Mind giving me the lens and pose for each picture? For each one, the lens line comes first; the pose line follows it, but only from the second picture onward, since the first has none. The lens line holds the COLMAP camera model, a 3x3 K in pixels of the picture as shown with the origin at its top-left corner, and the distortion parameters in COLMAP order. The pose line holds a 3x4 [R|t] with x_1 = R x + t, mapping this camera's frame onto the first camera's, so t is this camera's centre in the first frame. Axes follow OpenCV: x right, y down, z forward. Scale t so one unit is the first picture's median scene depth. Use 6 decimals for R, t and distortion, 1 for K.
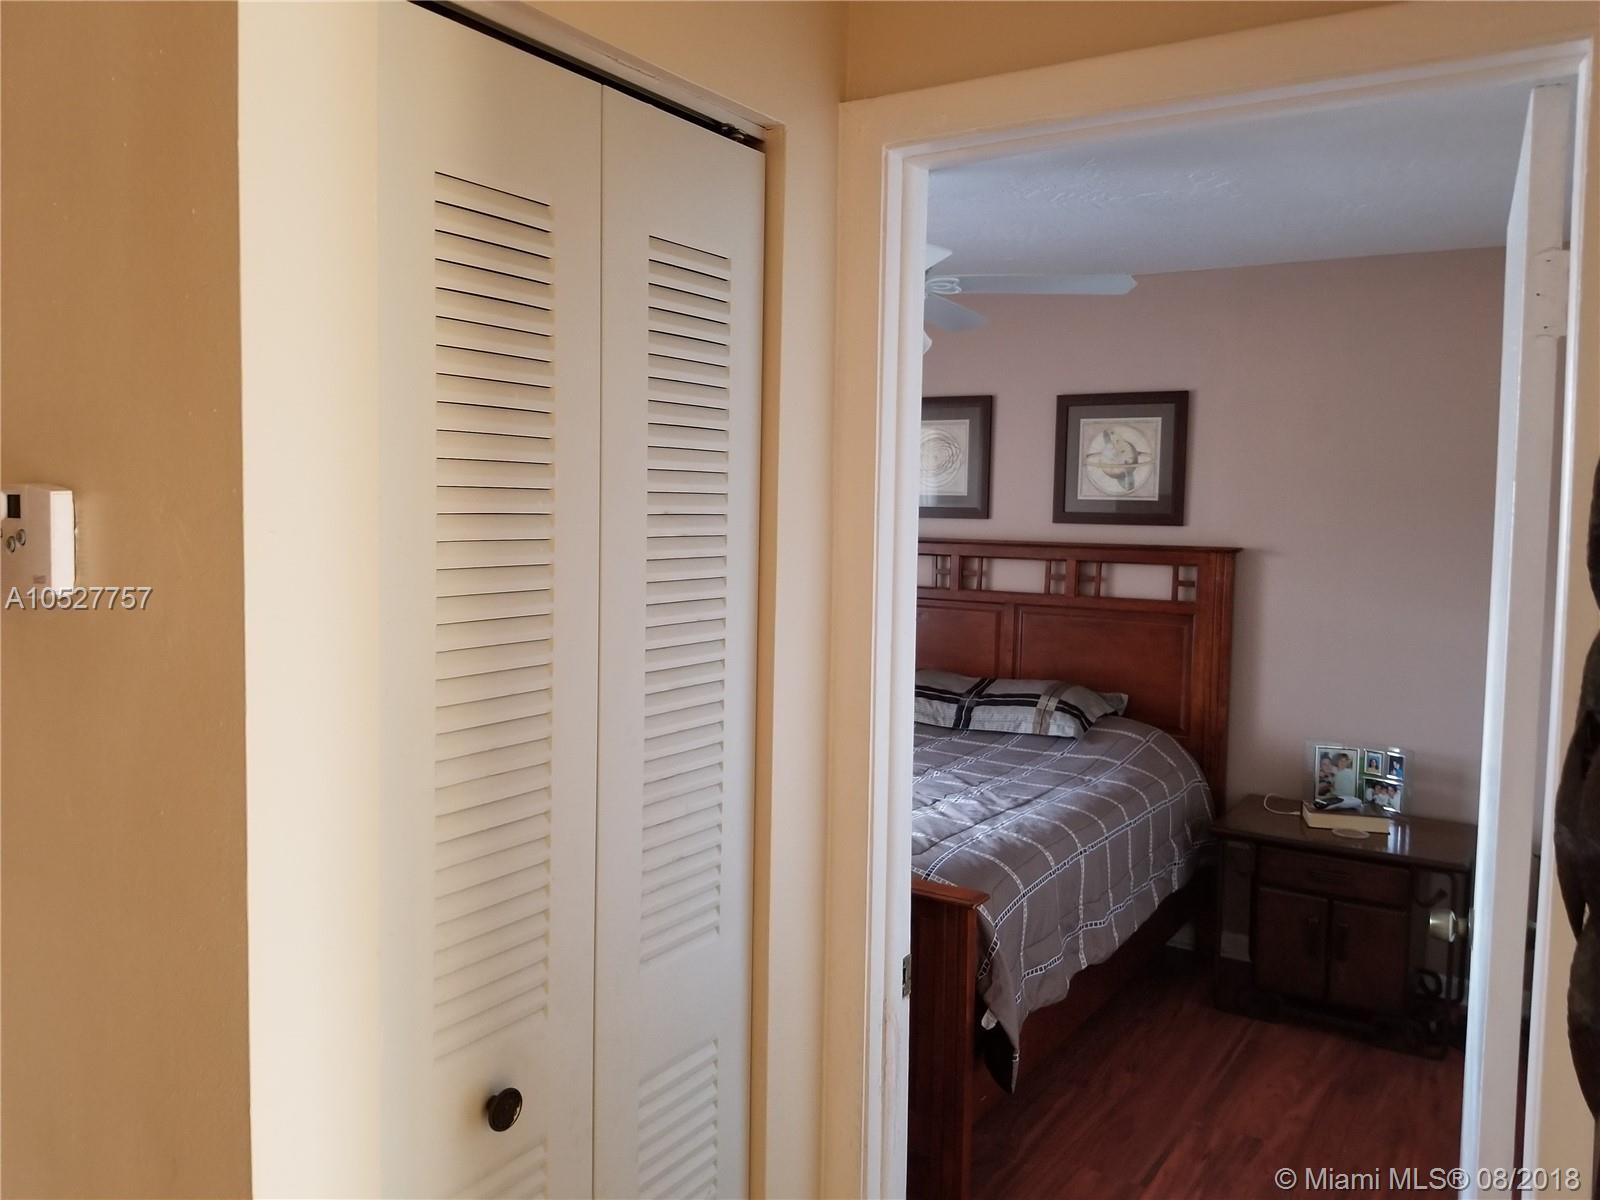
lens RADIAL K [[1267.4, 0, 777.2], [0, 1267.4, 600.1], [0, 0, 1]] dist [0.081329, -0.137758]
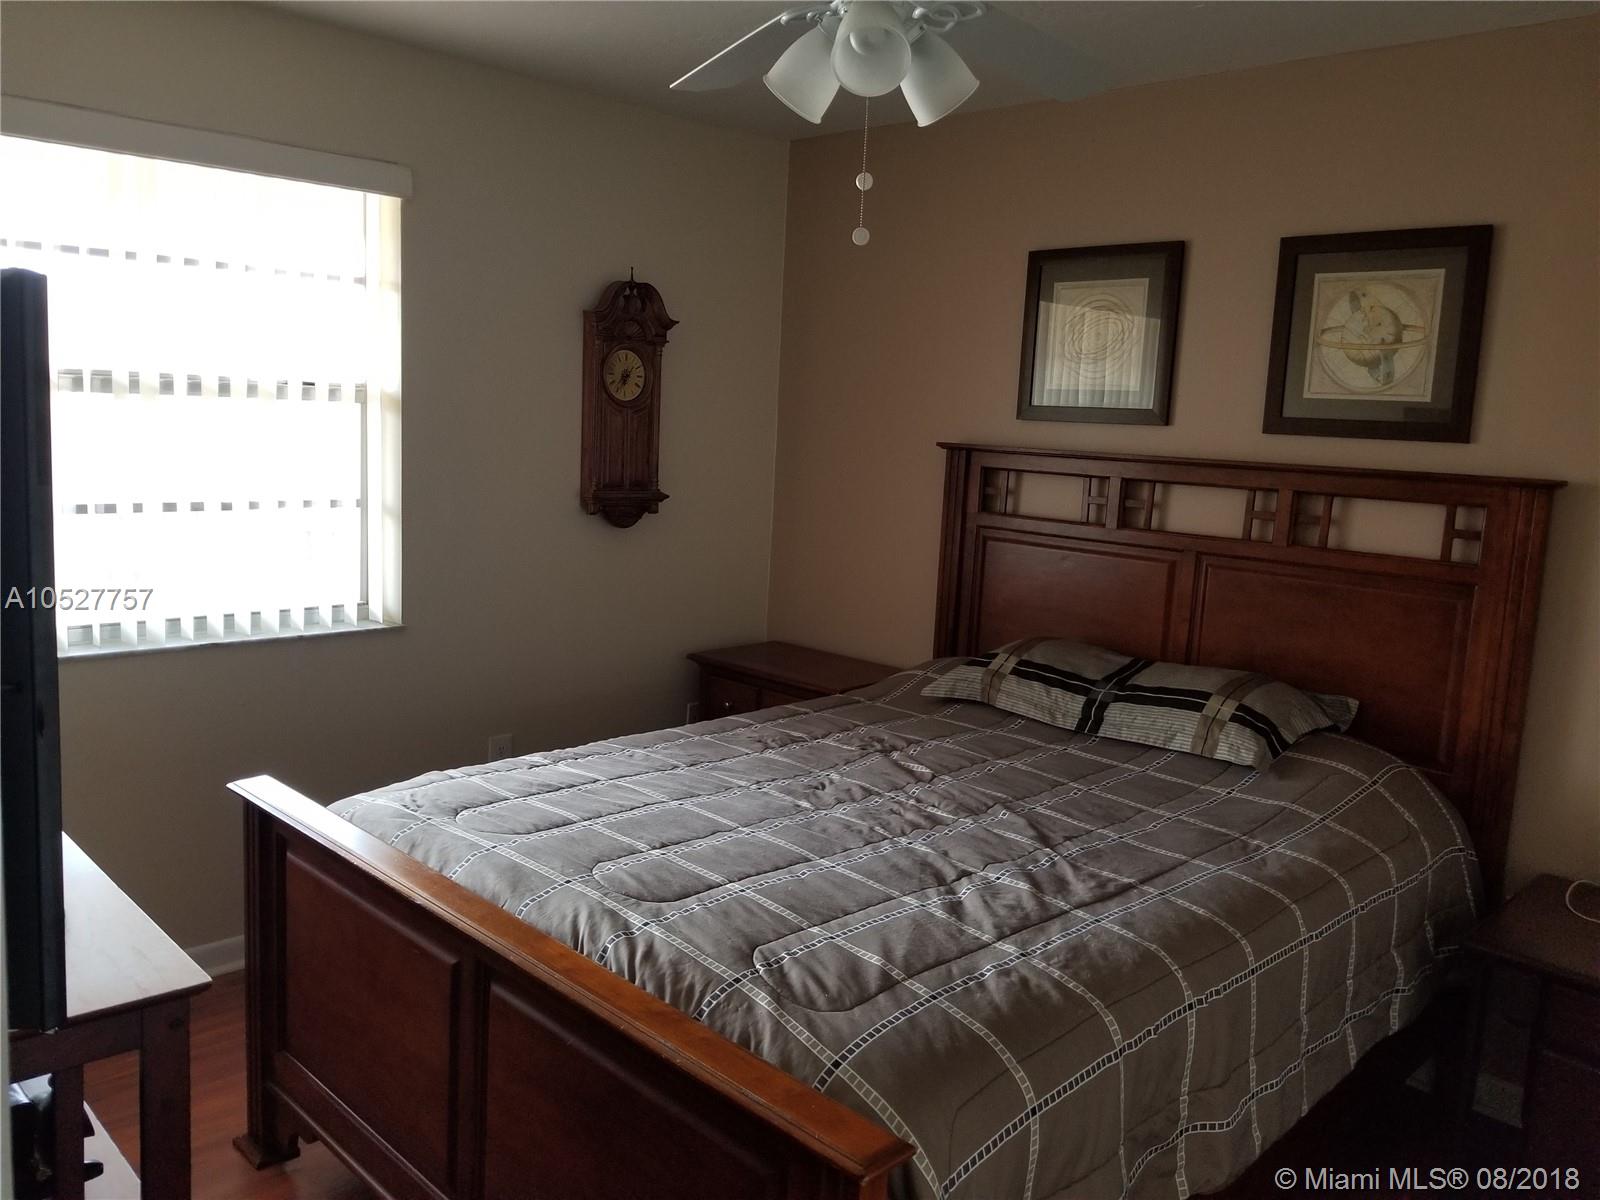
lens RADIAL K [[1267.4, 0, 794.5], [0, 1267.4, 595.9], [0, 0, 1]] dist [0.081329, -0.137758]
pose [[0.976900, 0.058205, -0.205620, 0.127293], [-0.045556, 0.996797, 0.065731, -0.009368], [0.208787, -0.054845, 0.976422, 0.307527]]
